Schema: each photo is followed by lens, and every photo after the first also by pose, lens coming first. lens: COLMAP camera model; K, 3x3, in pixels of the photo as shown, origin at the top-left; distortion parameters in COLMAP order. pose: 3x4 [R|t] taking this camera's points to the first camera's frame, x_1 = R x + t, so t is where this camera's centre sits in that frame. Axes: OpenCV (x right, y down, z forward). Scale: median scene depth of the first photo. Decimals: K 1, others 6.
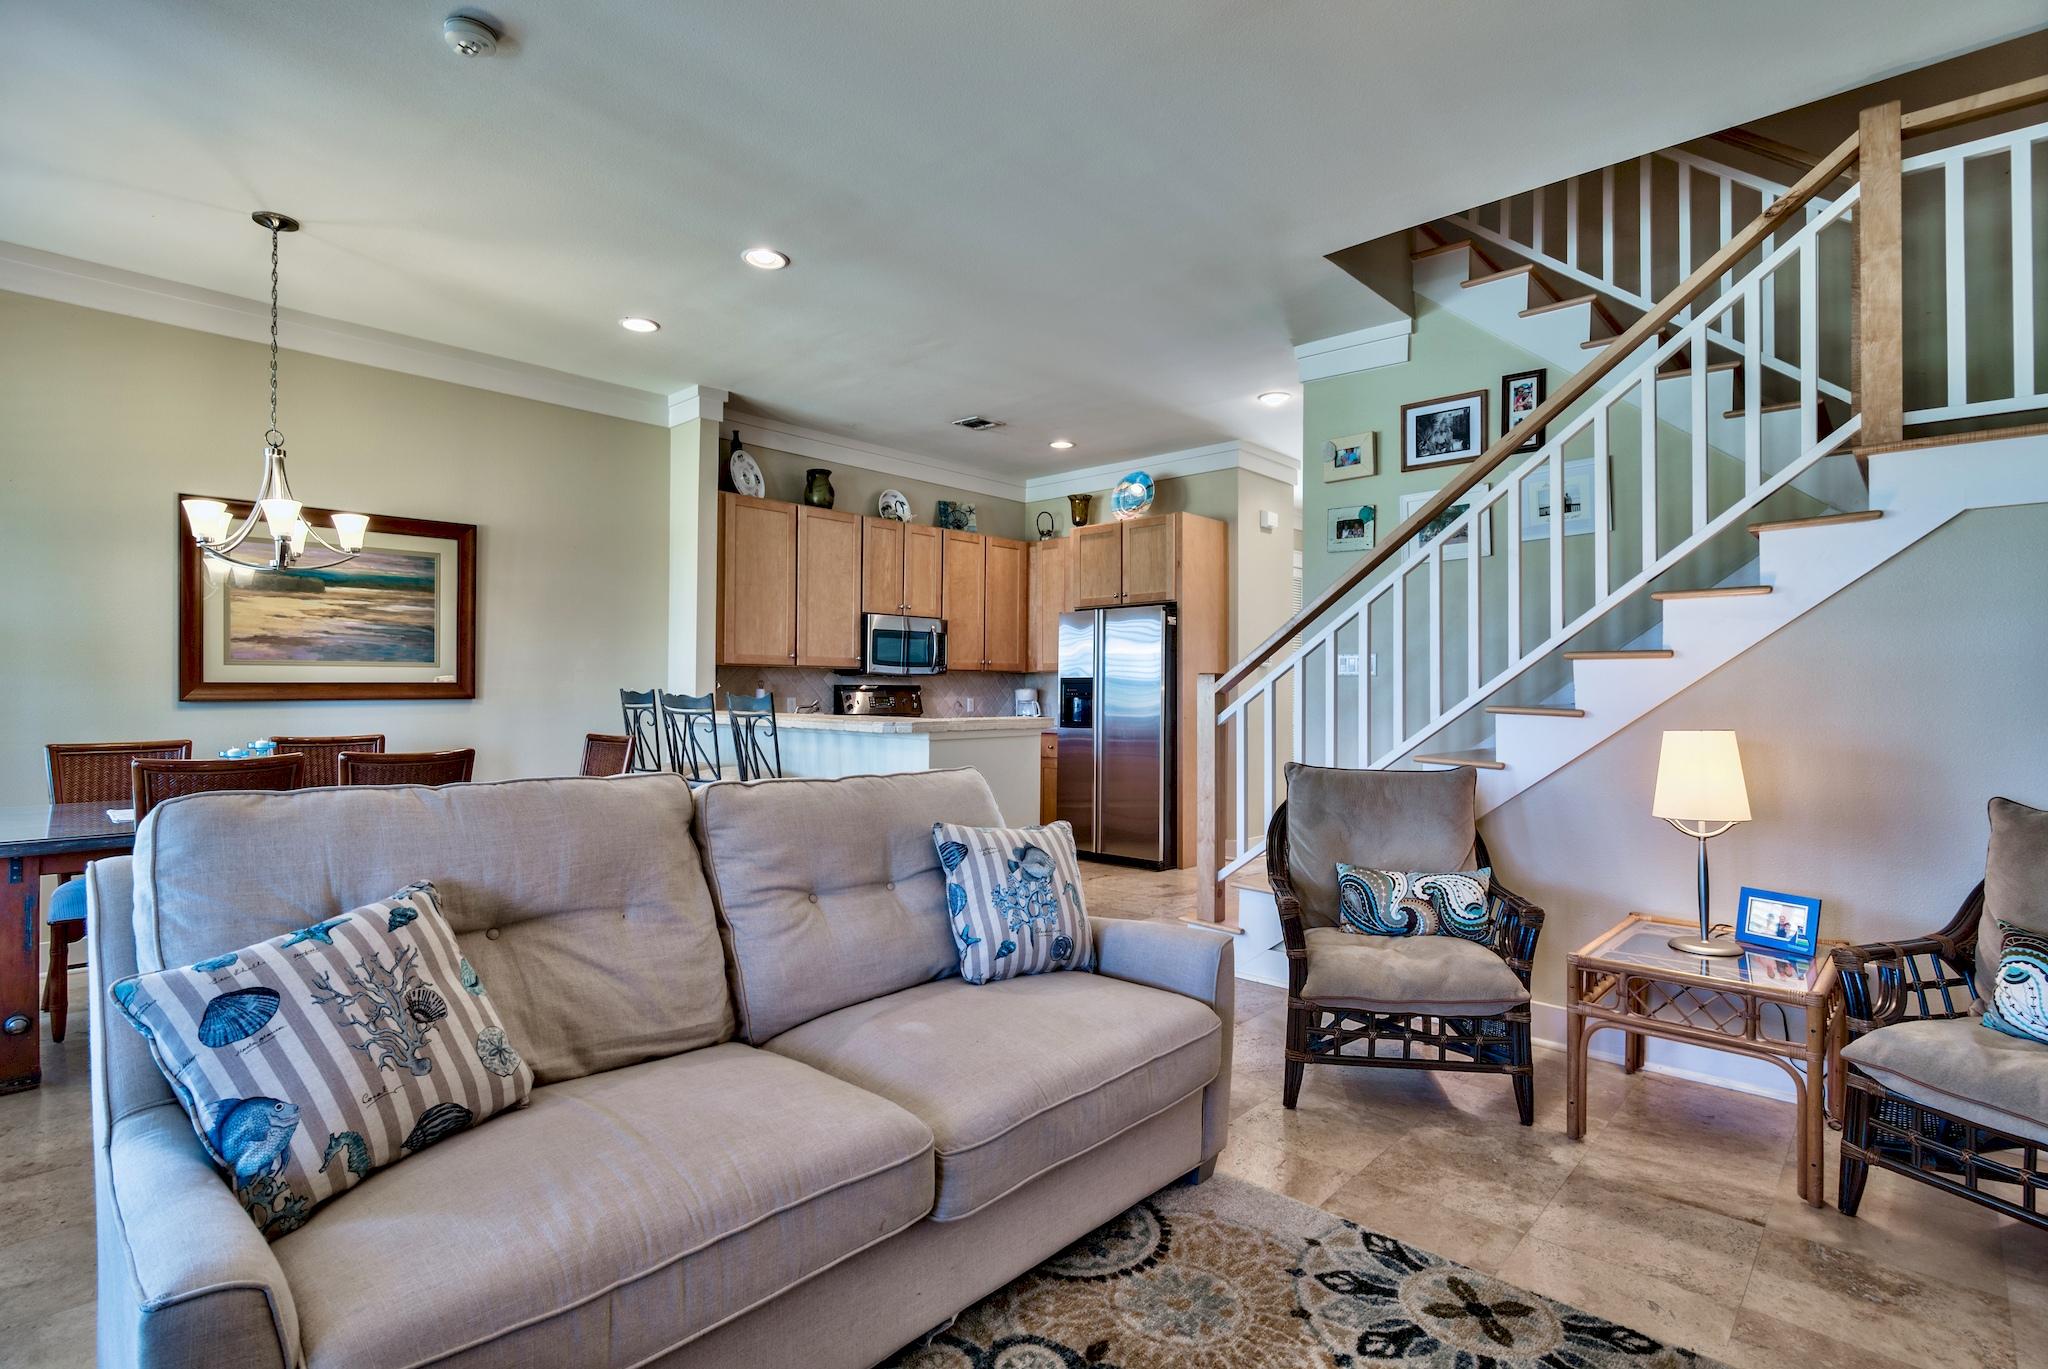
lens RADIAL K [[1014.1, 0, 1026.2], [0, 1014.1, 682.3], [0, 0, 1]] dist [-0.002016, 0.001364]
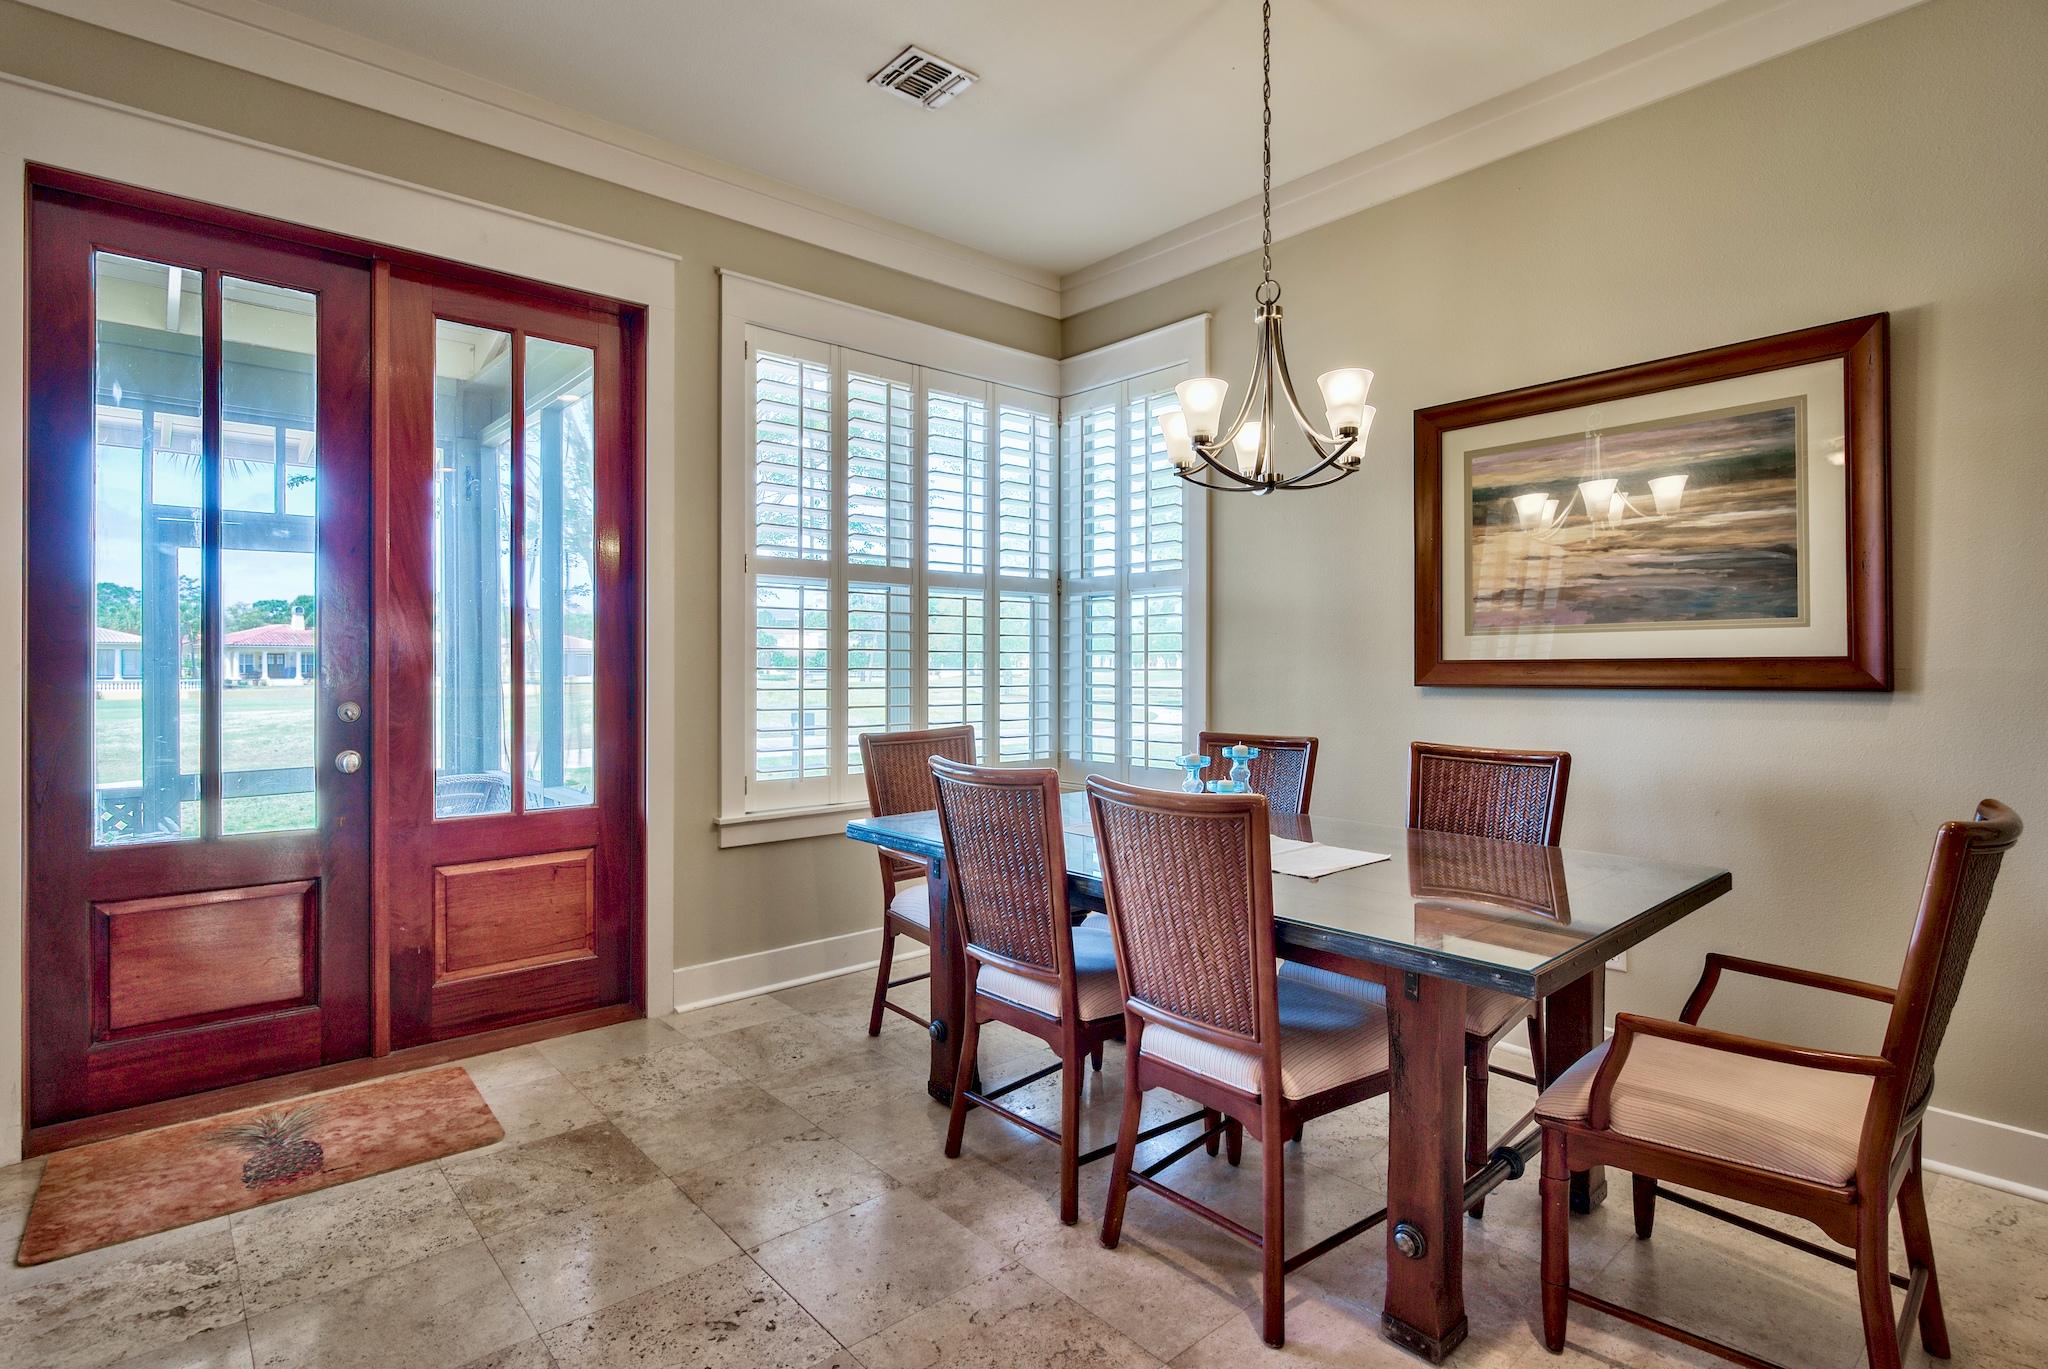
lens RADIAL K [[1014.1, 0, 1018.2], [0, 1014.1, 670.3], [0, 0, 1]] dist [-0.002016, 0.001364]
pose [[-0.123475, 0.003202, -0.992343, -0.031681], [0.005287, 0.999983, 0.002569, 0.002653], [0.992334, -0.004929, -0.123490, 0.519135]]
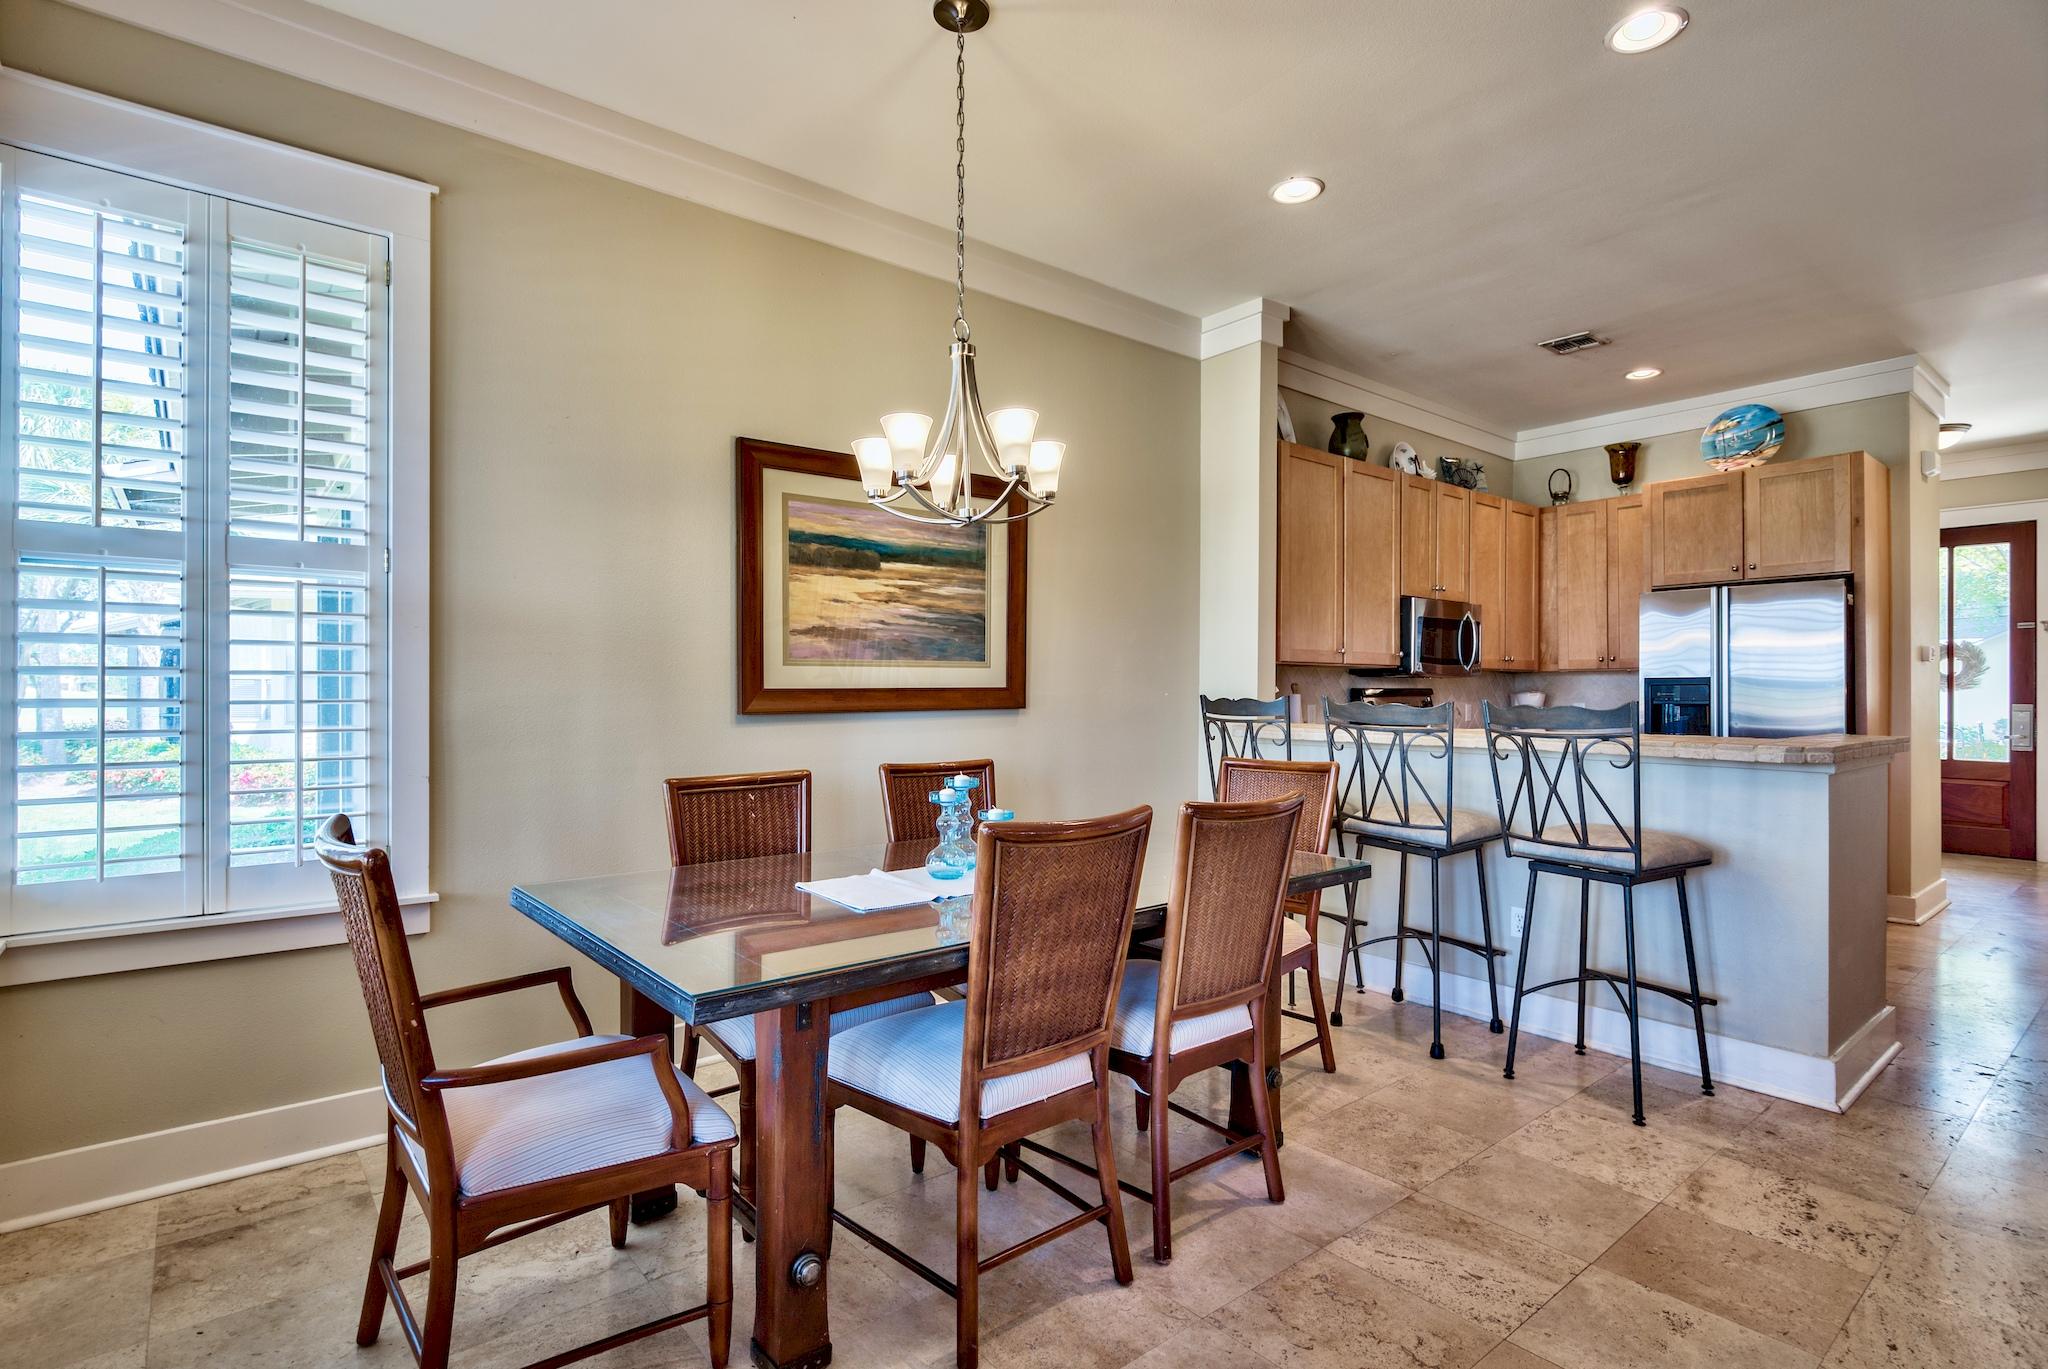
lens RADIAL K [[1014.1, 0, 1030.6], [0, 1014.1, 682.9], [0, 0, 1]] dist [-0.002016, 0.001364]
pose [[0.990449, -0.004487, -0.137810, -0.338772], [0.004330, 0.999990, -0.001438, -0.001626], [0.137815, 0.000828, 0.990458, 0.187371]]
